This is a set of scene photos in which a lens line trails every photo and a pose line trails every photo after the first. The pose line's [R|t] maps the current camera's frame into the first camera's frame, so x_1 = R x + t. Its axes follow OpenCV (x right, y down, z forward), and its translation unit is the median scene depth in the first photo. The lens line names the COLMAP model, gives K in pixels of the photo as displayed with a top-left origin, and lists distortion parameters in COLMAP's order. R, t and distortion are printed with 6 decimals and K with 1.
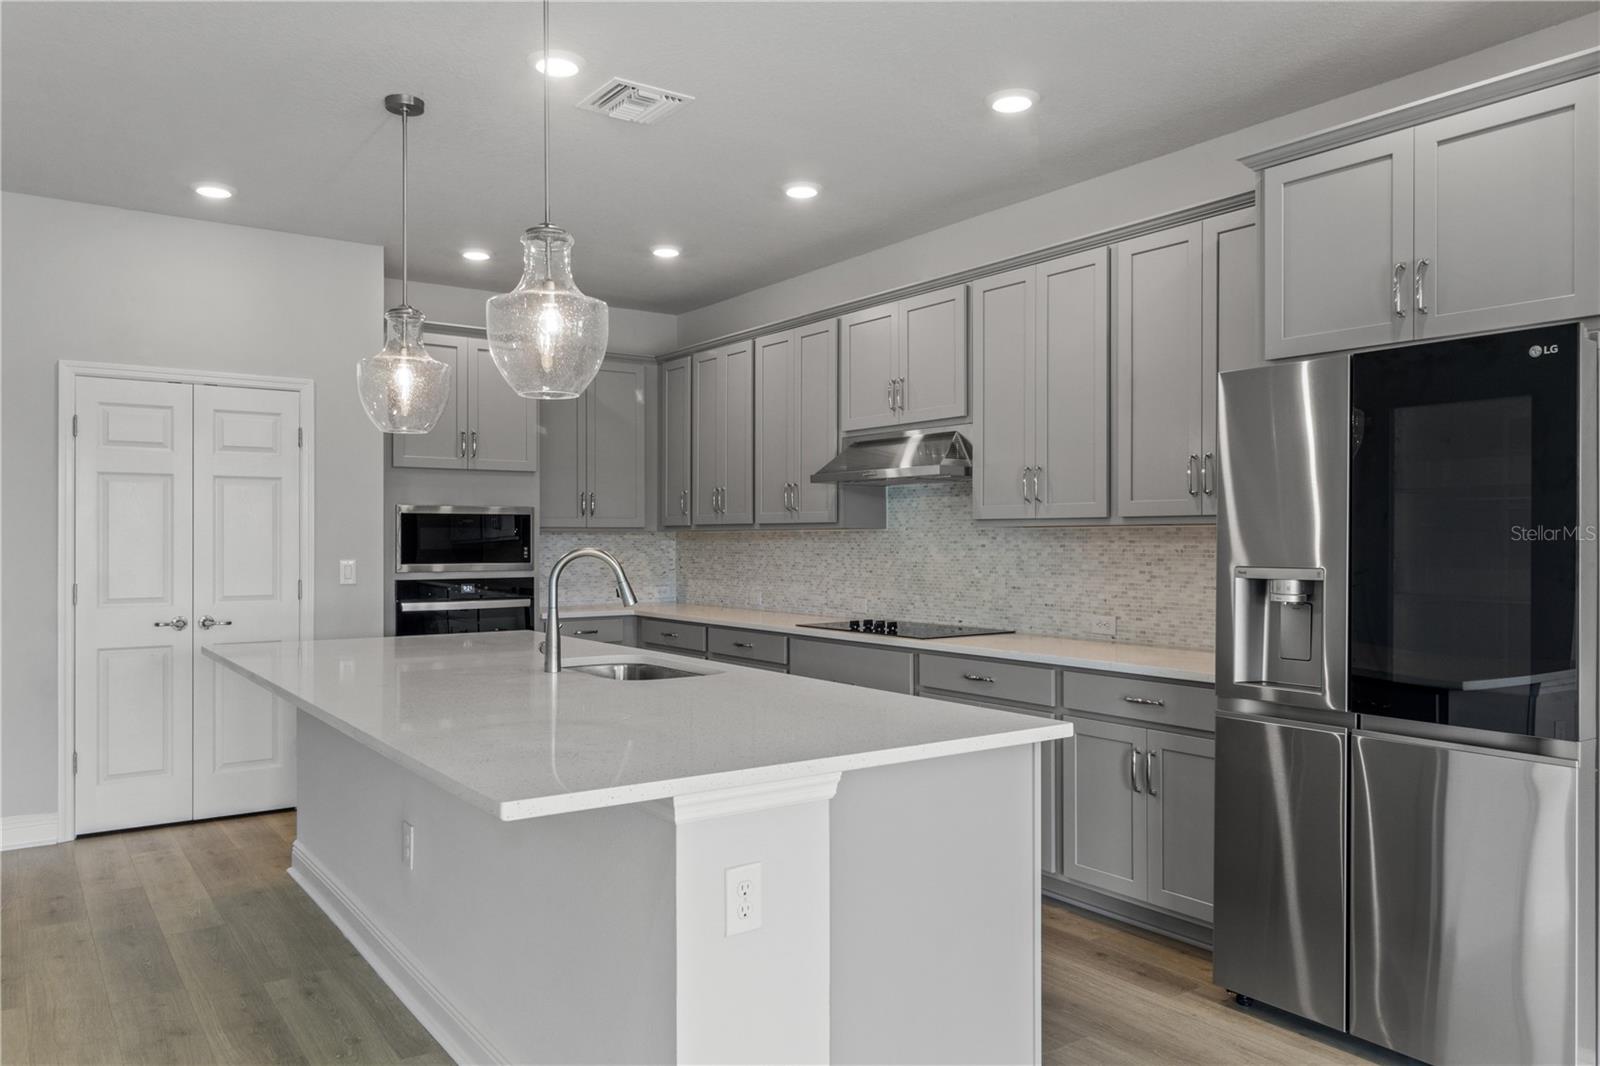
lens RADIAL K [[1127.6, 0, 798.7], [0, 1127.6, 536.3], [0, 0, 1]] dist [-0.000483, 0.005437]
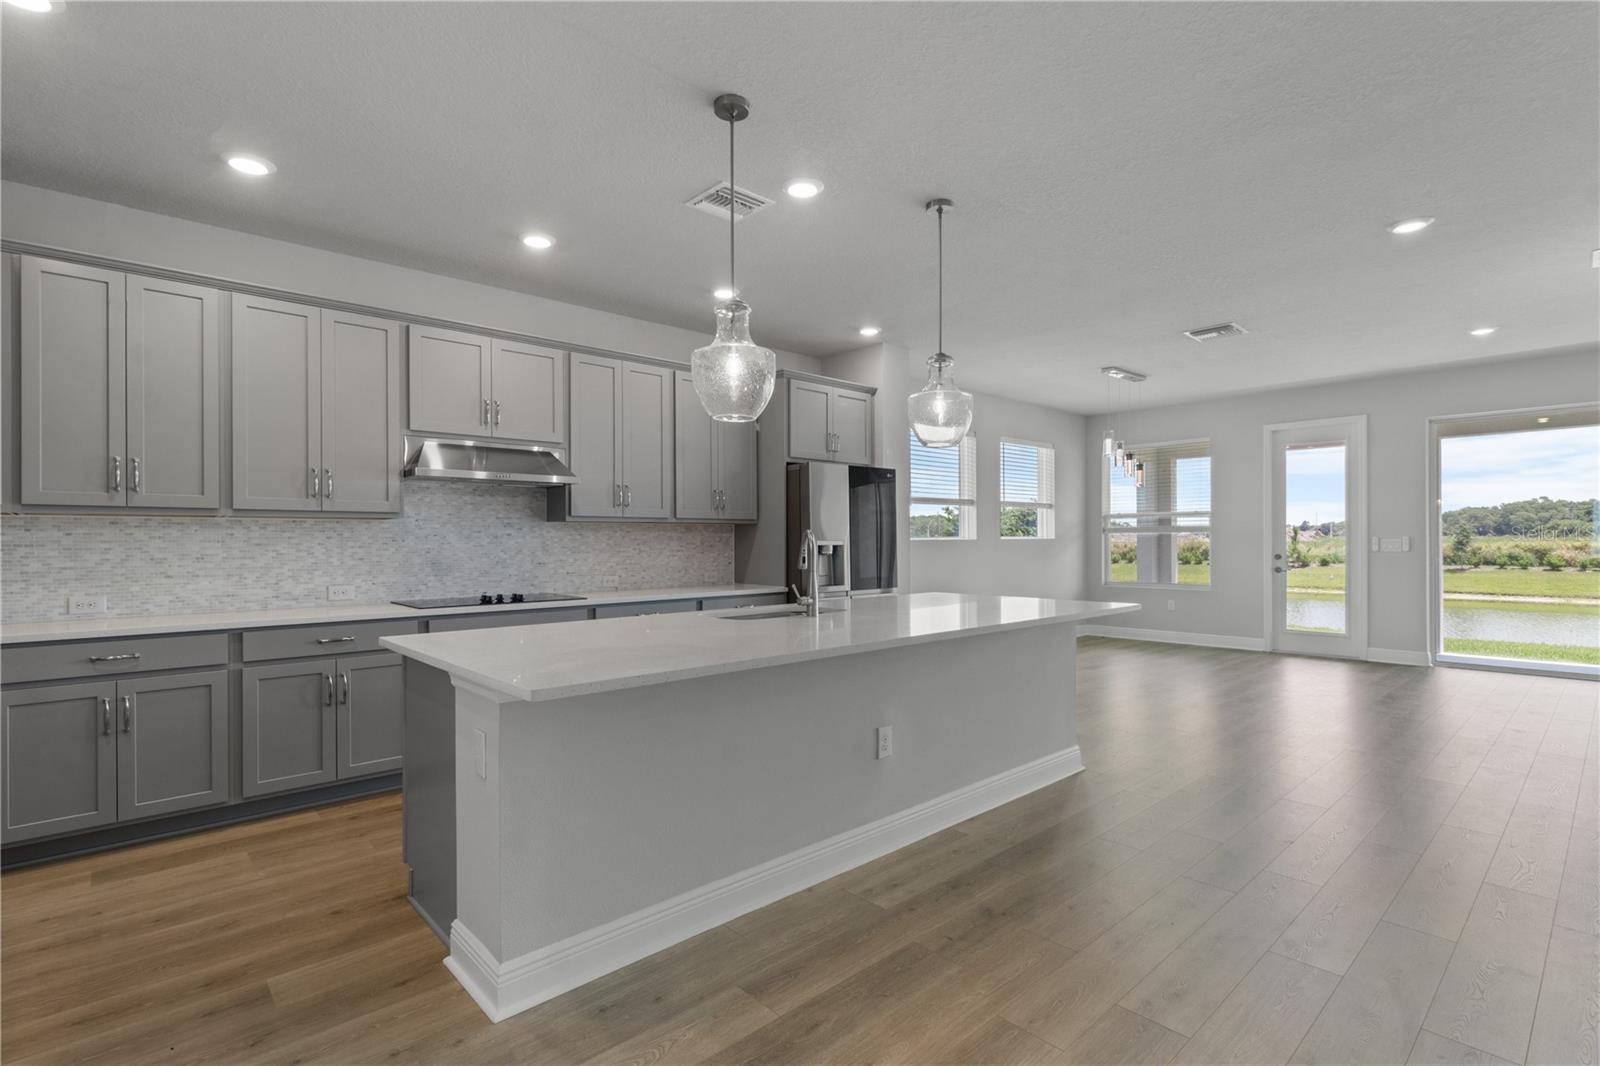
lens RADIAL K [[757.8, 0, 806.3], [0, 757.8, 541.4], [0, 0, 1]] dist [0.001446, 0.000602]
pose [[-0.122507, -0.001373, 0.992467, -0.799013], [0.001622, 0.999997, 0.001584, 0.016053], [-0.992466, 0.001804, -0.122505, 0.766816]]
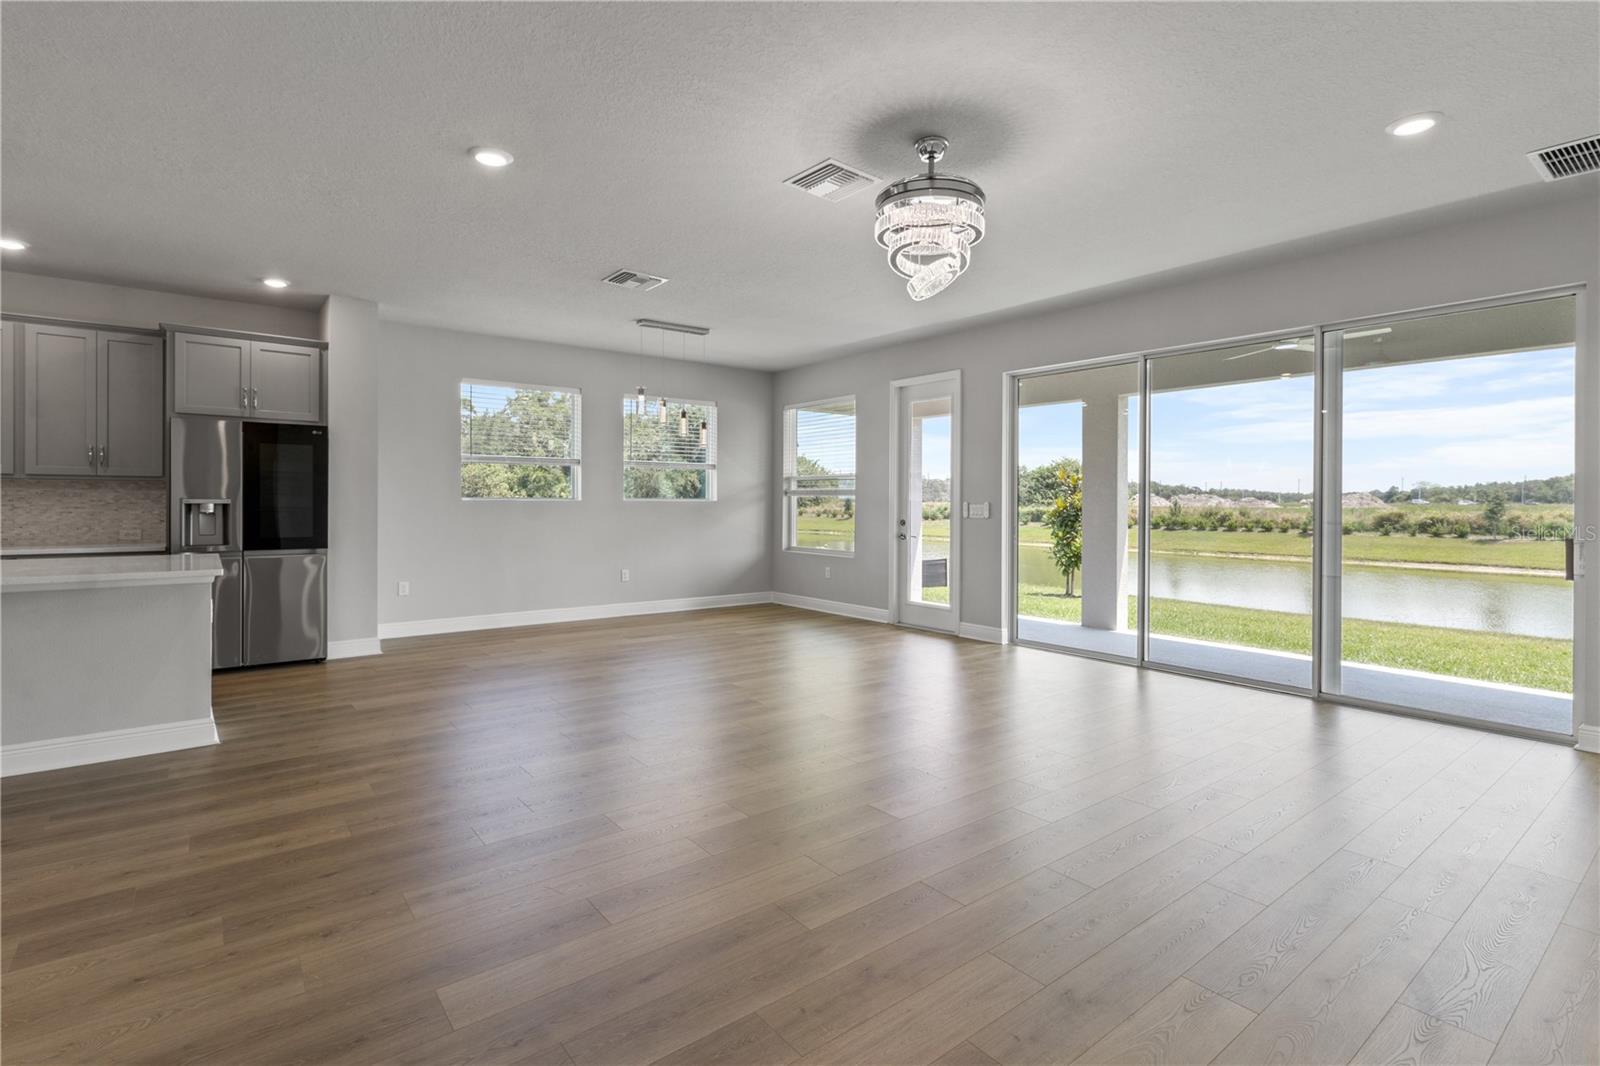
lens RADIAL K [[757.8, 0, 804.5], [0, 757.8, 503.0], [0, 0, 1]] dist [0.001446, 0.000602]
pose [[-0.041393, -0.003251, 0.999138, -0.810186], [-0.008942, 0.999956, 0.002883, 0.011979], [-0.999103, -0.008815, -0.041421, -0.169975]]
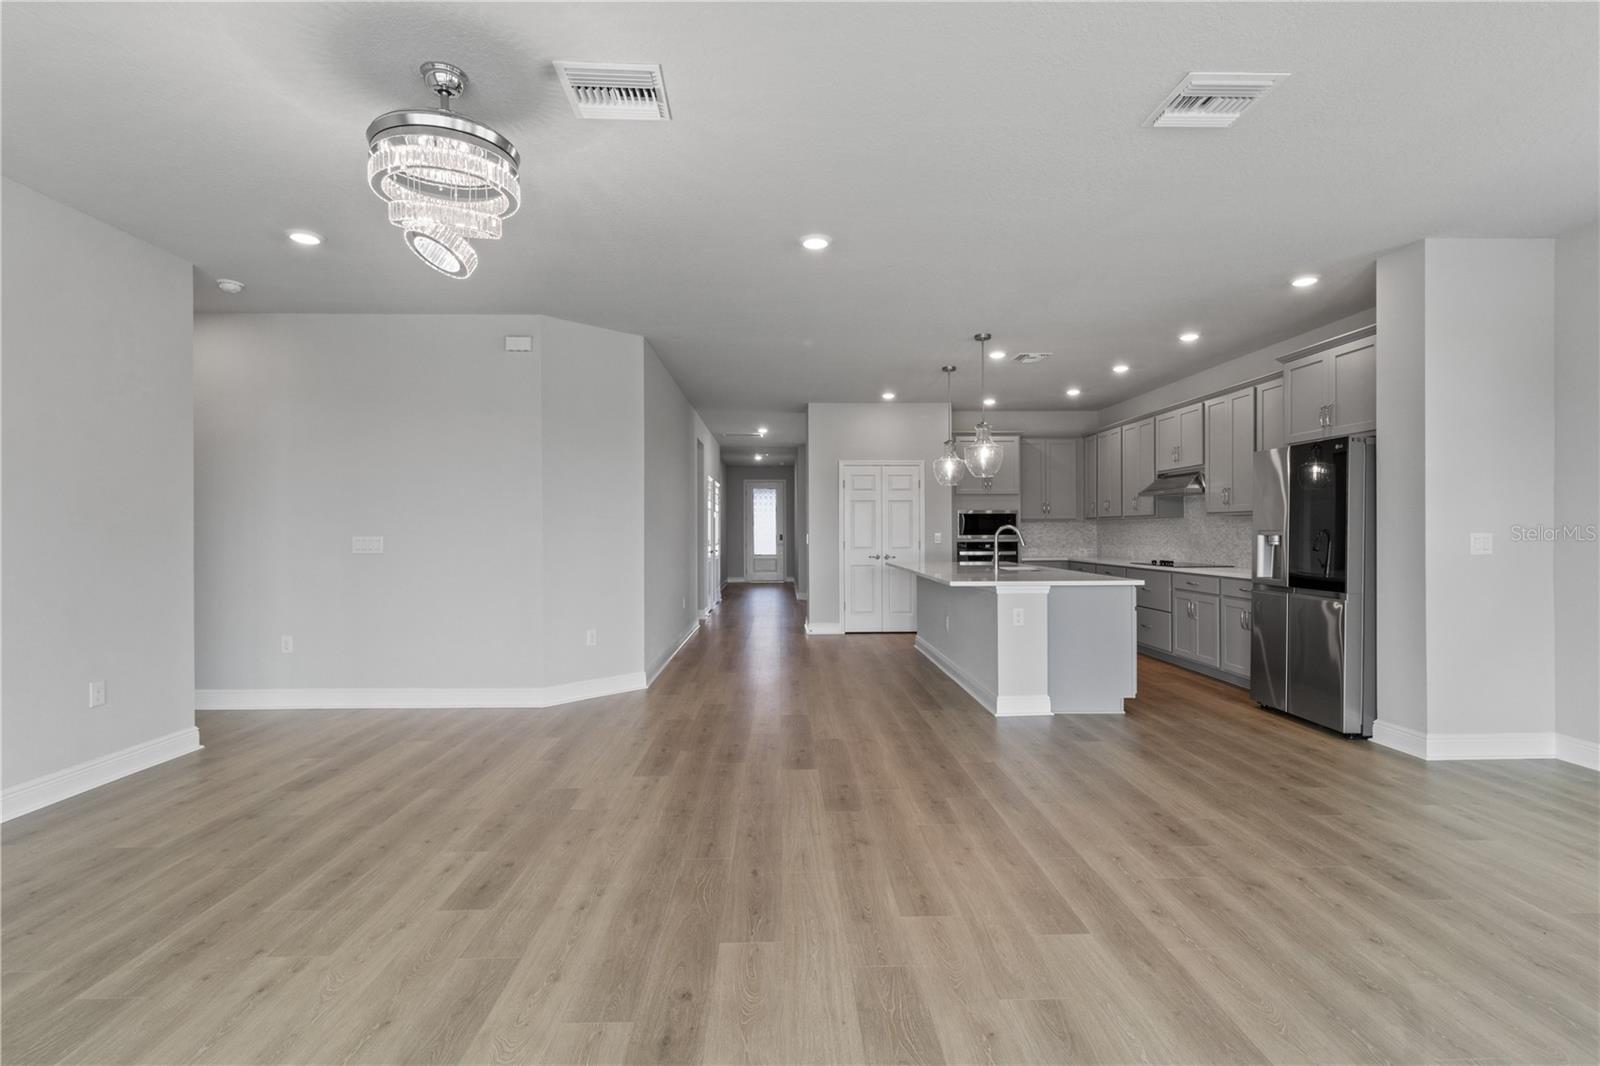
lens RADIAL K [[757.8, 0, 802.6], [0, 757.8, 530.1], [0, 0, 1]] dist [0.001446, 0.000602]
pose [[0.830558, -0.003656, -0.556920, 0.300277], [0.005602, 0.999983, 0.001790, 0.010762], [0.556904, -0.004606, 0.830564, -0.583896]]
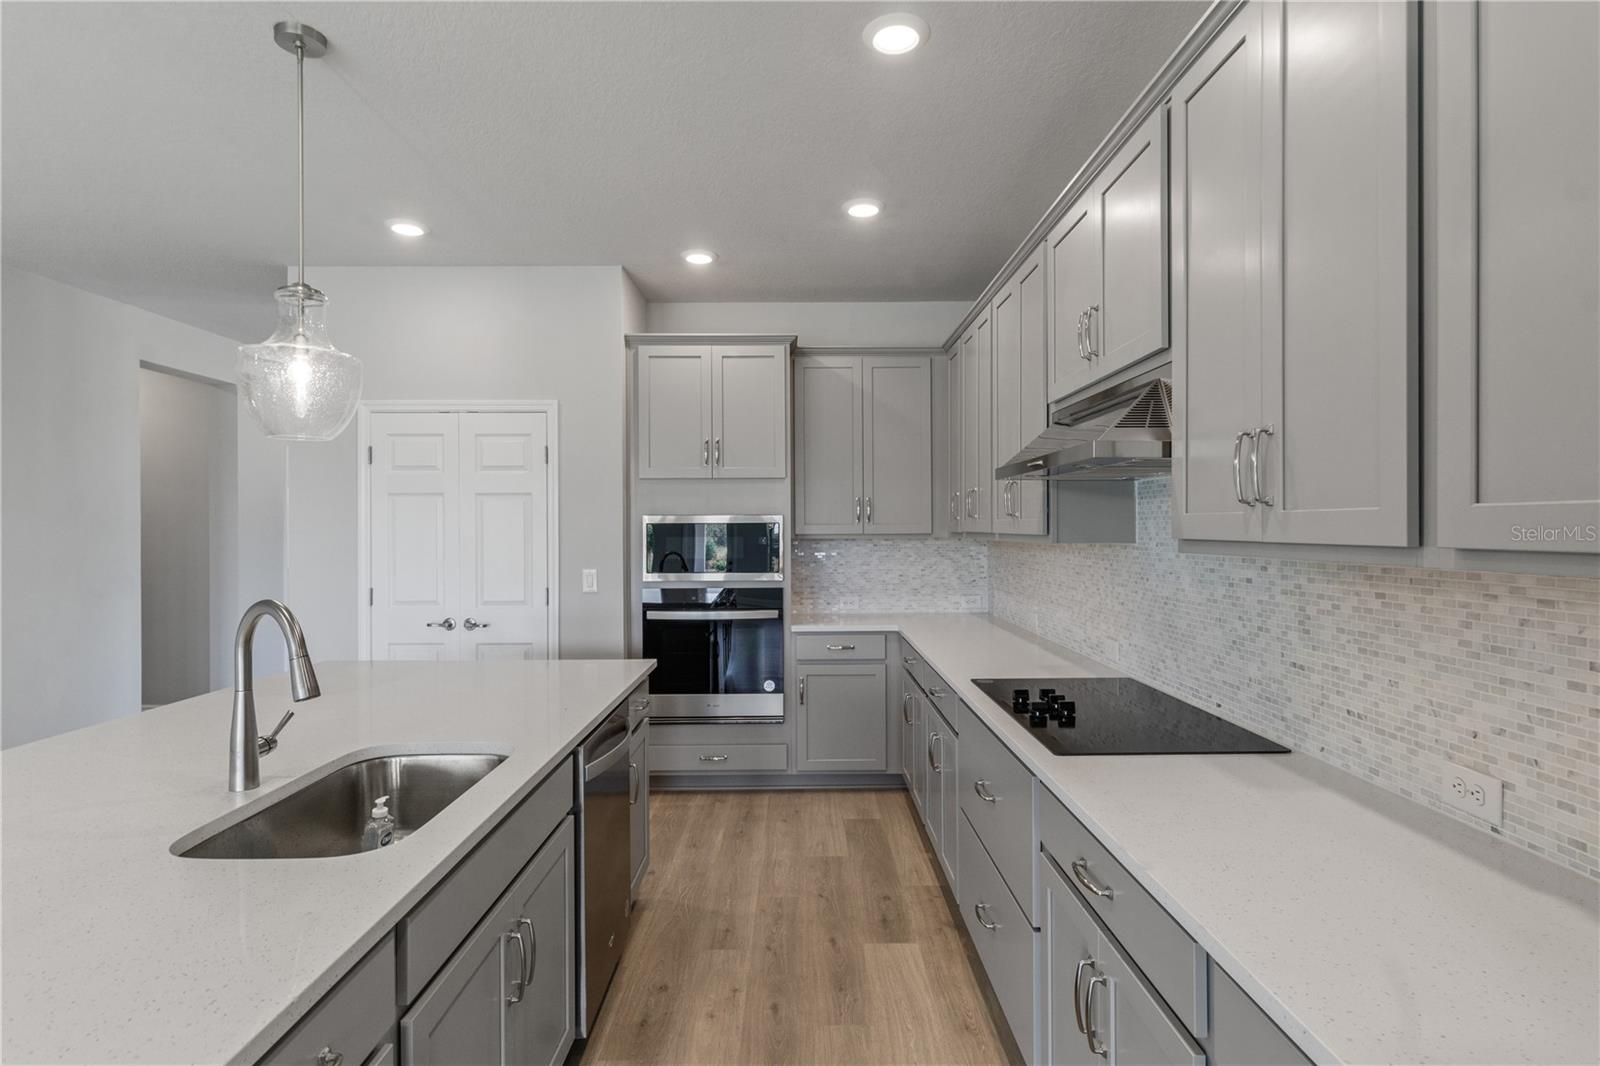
lens RADIAL K [[807.5, 0, 805.1], [0, 807.5, 531.0], [0, 0, 1]] dist [-0.001371, -0.001180]
pose [[0.819830, -0.000150, -0.572607, 0.215712], [0.004952, 0.999964, 0.006828, -0.020576], [0.572585, -0.008434, 0.819802, 0.549718]]
